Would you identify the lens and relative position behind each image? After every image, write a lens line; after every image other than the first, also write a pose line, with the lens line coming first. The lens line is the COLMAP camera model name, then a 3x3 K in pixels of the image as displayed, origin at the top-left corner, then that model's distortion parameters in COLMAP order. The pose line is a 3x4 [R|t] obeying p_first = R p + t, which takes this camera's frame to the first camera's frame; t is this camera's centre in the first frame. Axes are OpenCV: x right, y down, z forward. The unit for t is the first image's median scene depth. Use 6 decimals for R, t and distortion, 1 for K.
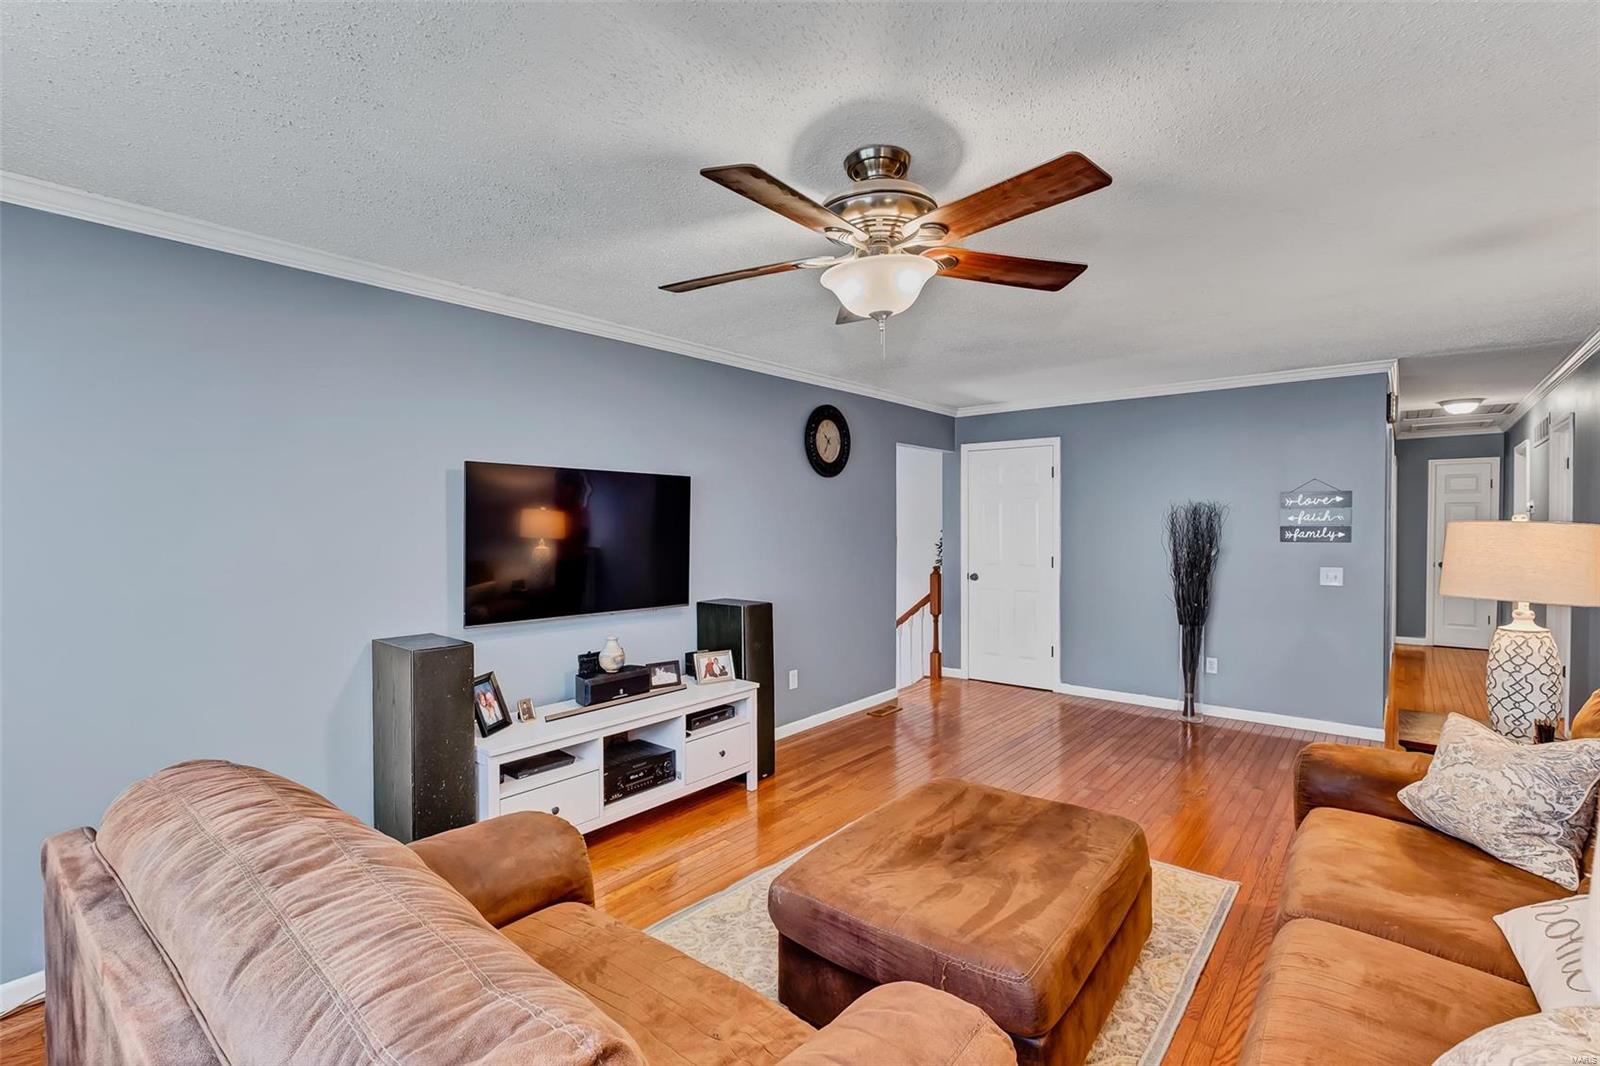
lens RADIAL K [[725.6, 0, 795.4], [0, 725.6, 537.7], [0, 0, 1]] dist [0.002862, 0.000066]
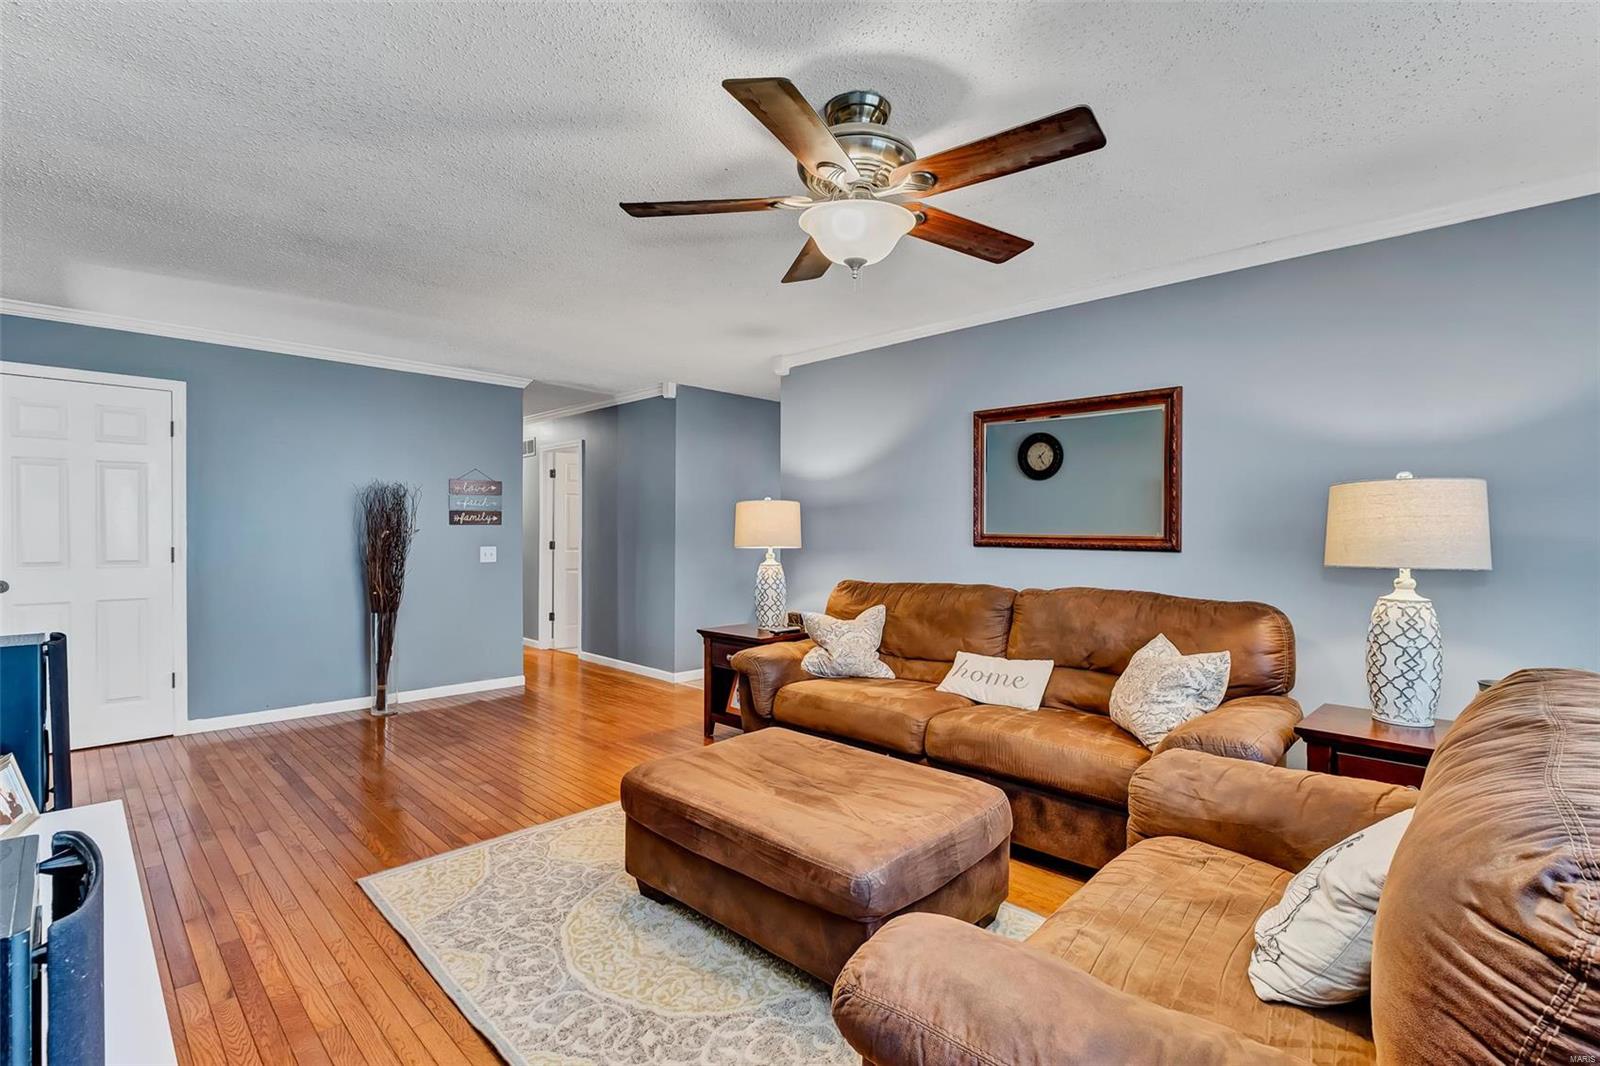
lens RADIAL K [[725.6, 0, 788.0], [0, 725.6, 526.6], [0, 0, 1]] dist [0.002862, 0.000066]
pose [[0.108608, 0.008859, 0.994045, -0.353008], [0.015633, 0.999821, -0.010619, 0.028050], [-0.993962, 0.016693, 0.108450, 0.387220]]
